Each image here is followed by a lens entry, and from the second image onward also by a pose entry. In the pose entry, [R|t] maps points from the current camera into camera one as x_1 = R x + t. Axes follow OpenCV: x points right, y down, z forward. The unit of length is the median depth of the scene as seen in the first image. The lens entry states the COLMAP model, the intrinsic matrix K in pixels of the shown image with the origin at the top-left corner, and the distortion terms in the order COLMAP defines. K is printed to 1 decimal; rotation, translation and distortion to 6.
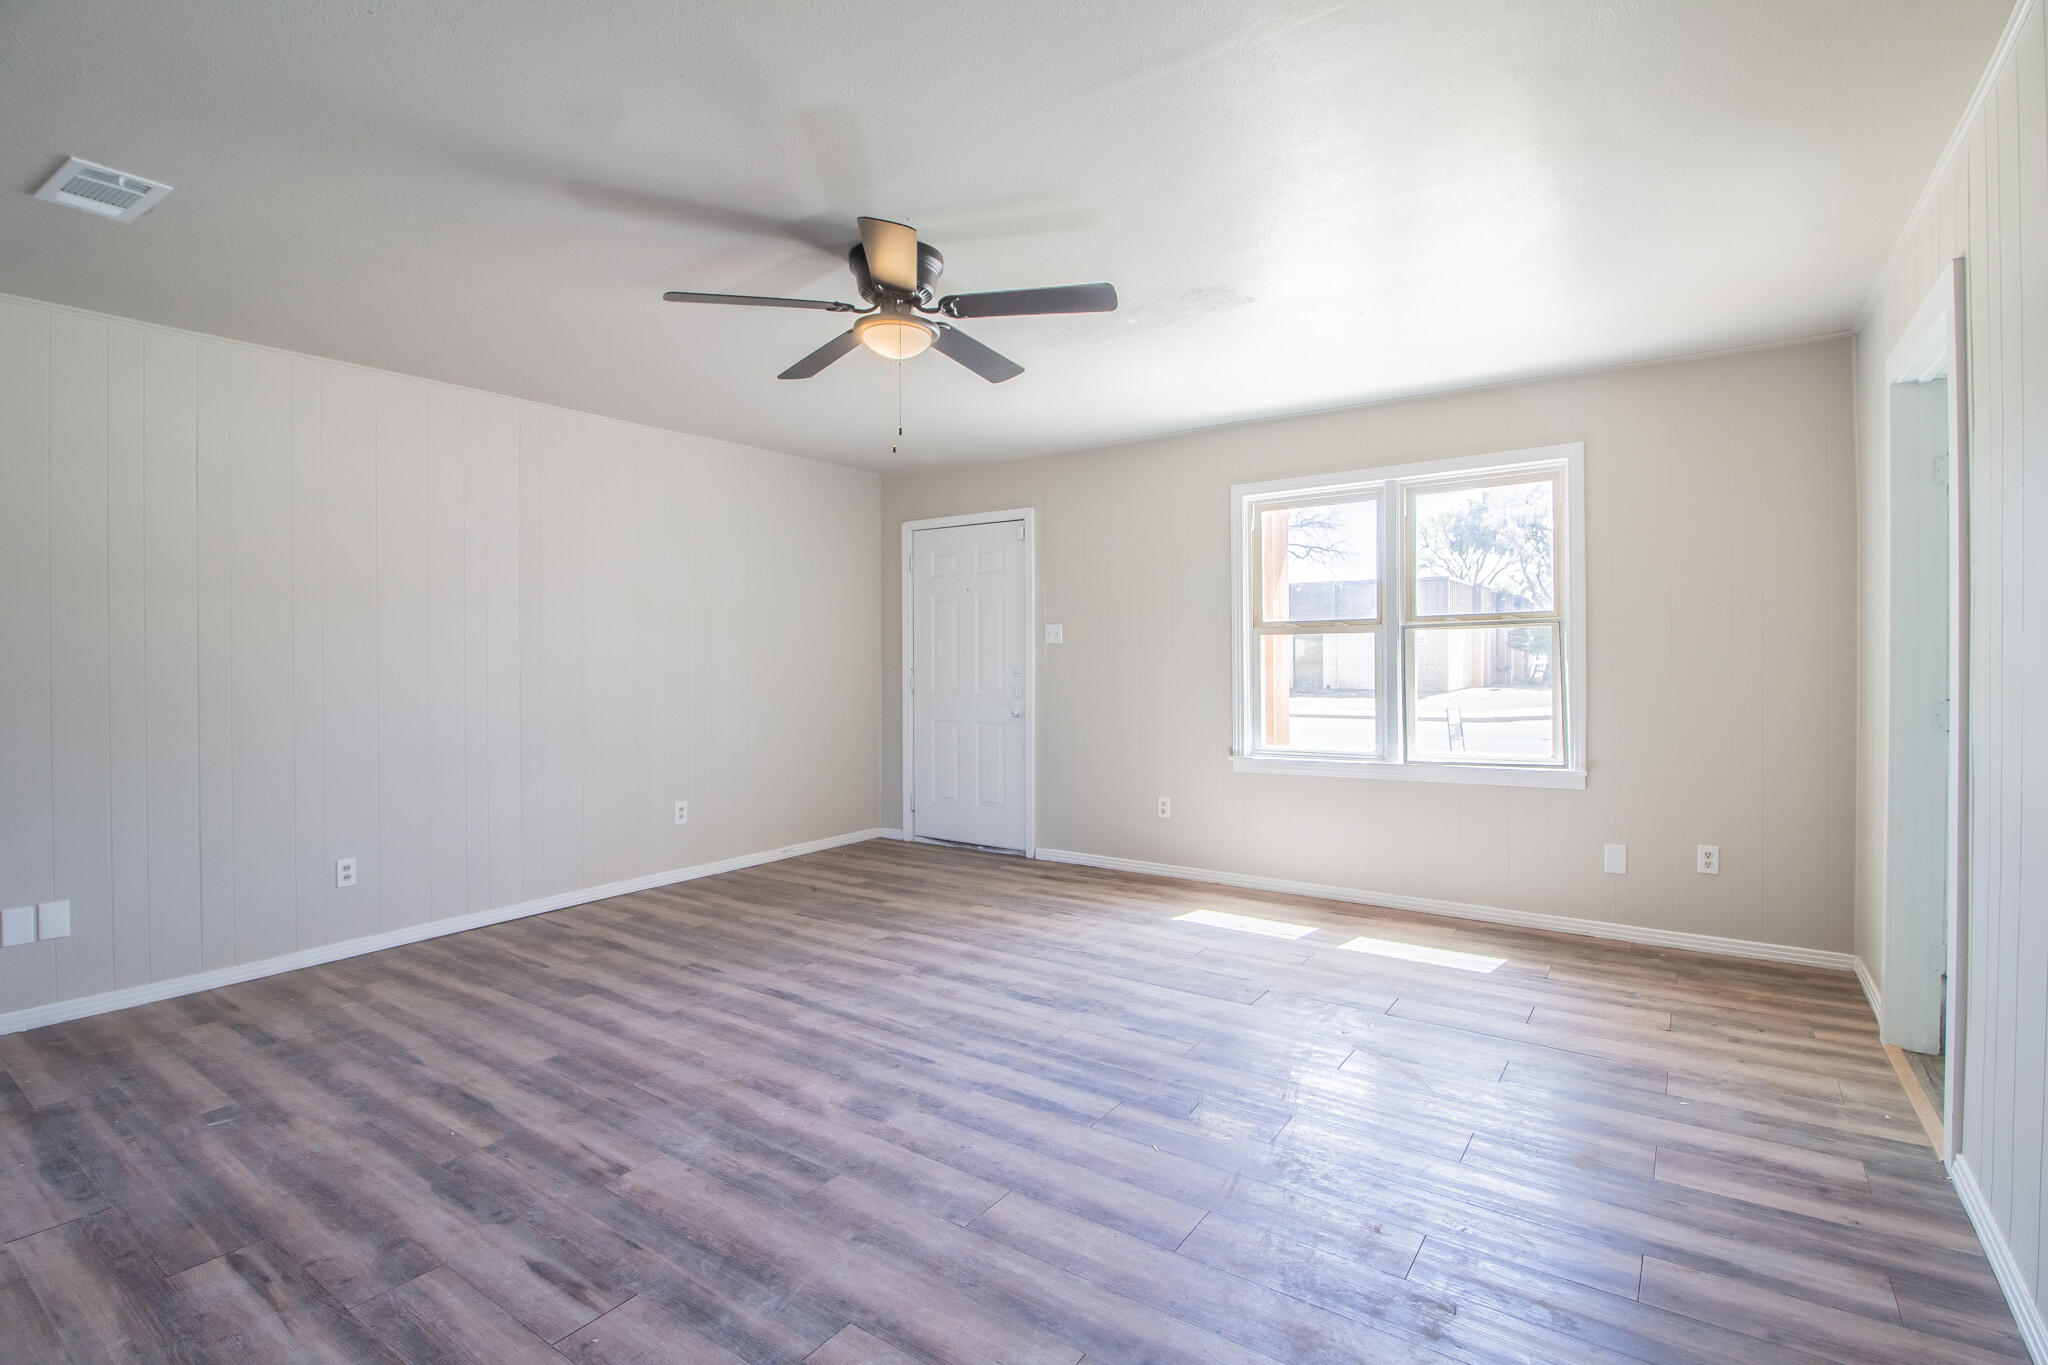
lens RADIAL K [[953.8, 0, 1023.4], [0, 953.8, 677.2], [0, 0, 1]] dist [0.002313, -0.000181]
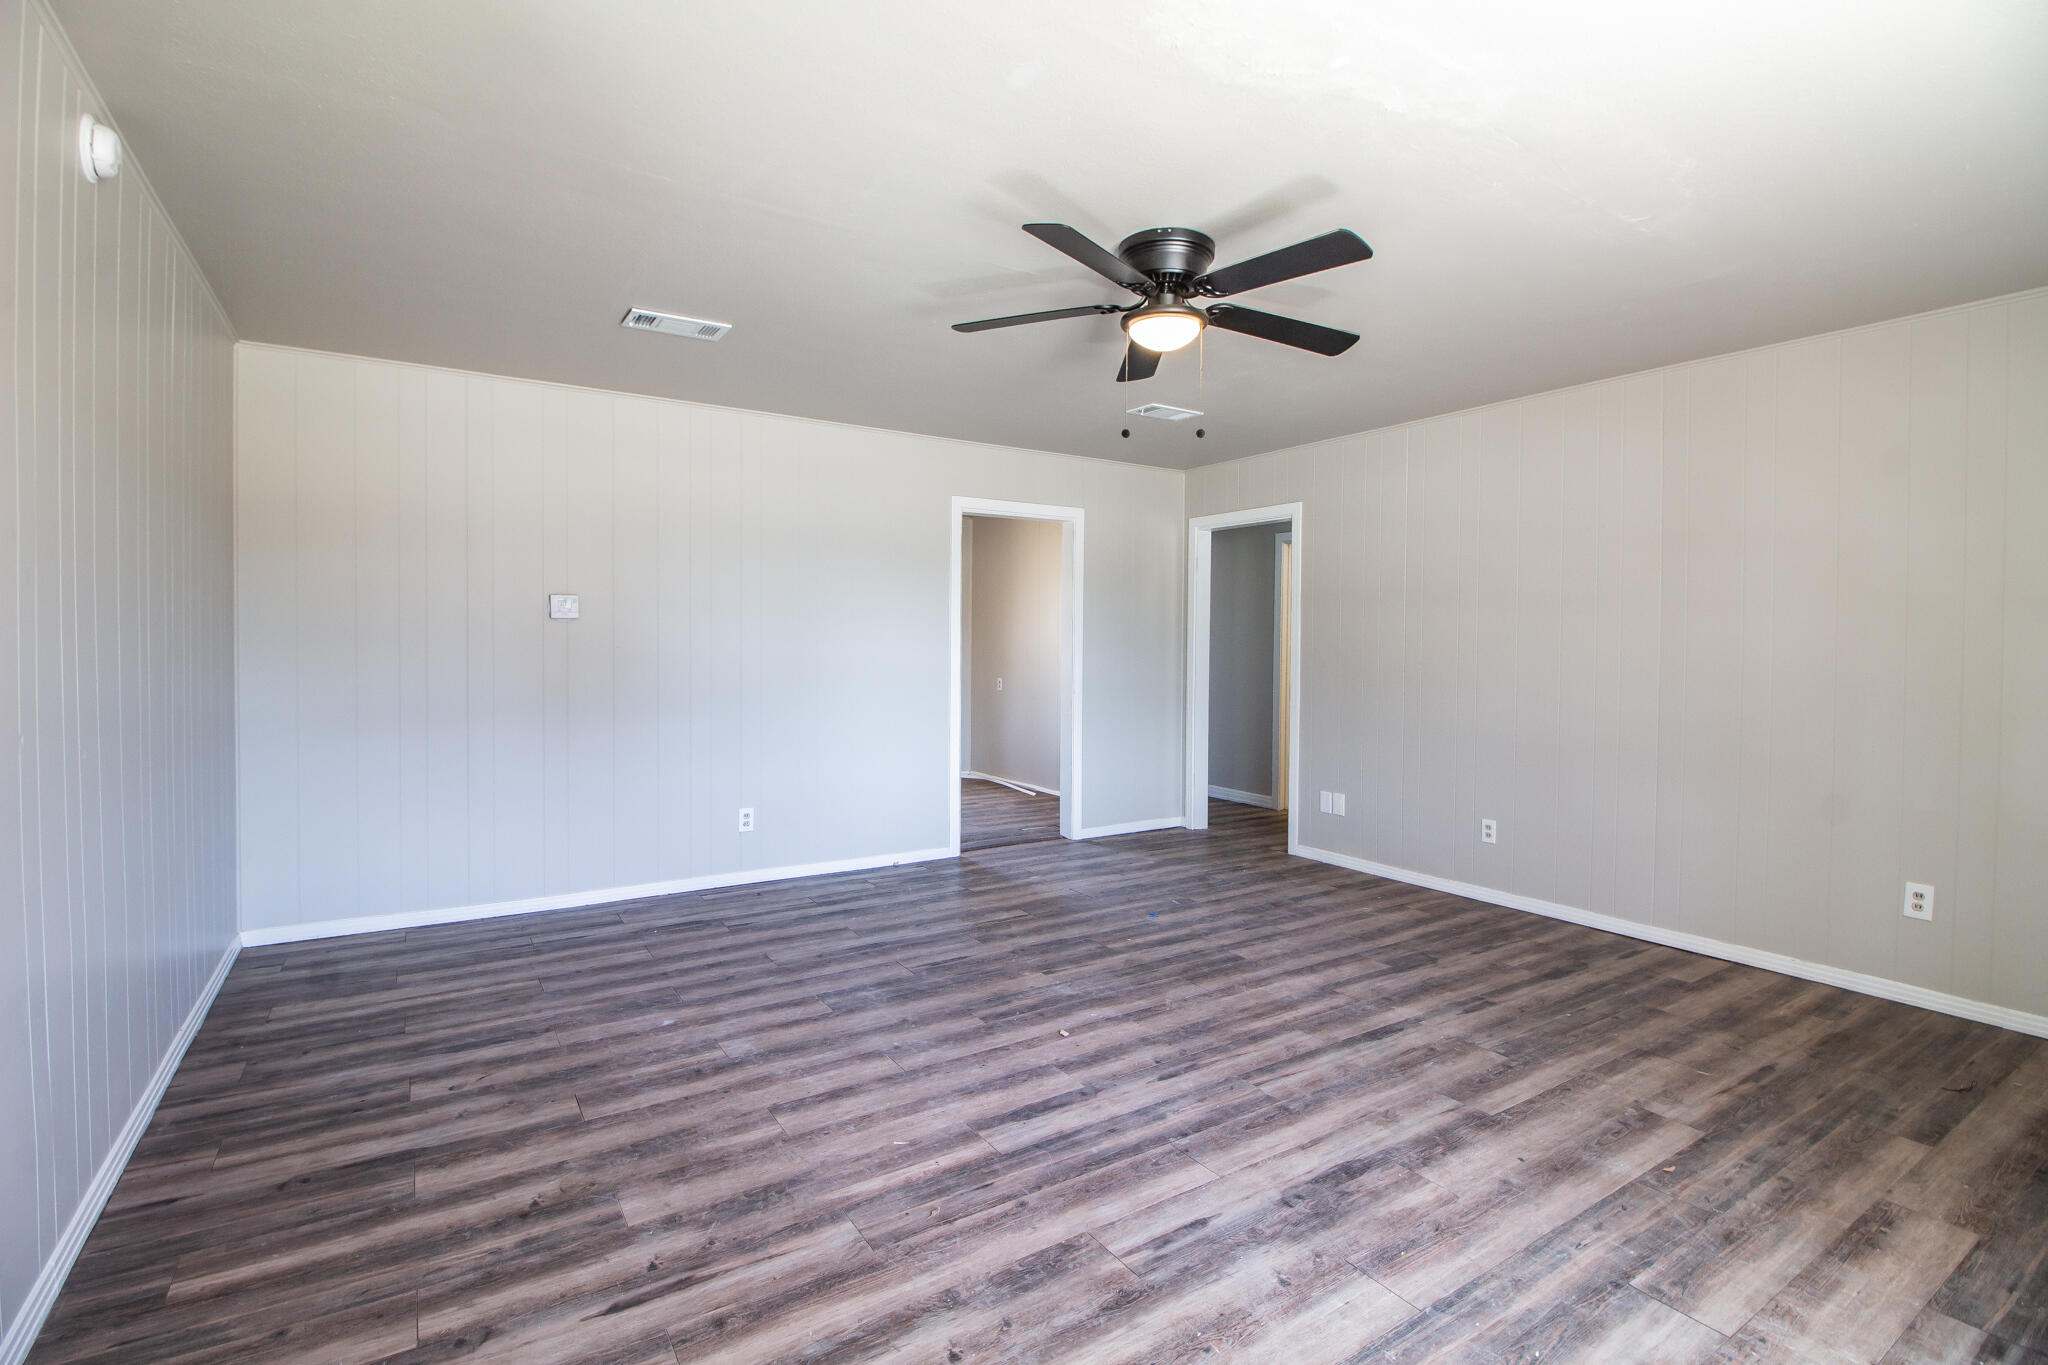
lens RADIAL K [[953.8, 0, 1023.7], [0, 953.8, 666.9], [0, 0, 1]] dist [0.002313, -0.000181]
pose [[-0.377480, 0.025008, -0.925680, 0.760436], [-0.028420, 0.998852, 0.038574, -0.037997], [0.925582, 0.040868, -0.376335, 1.114785]]
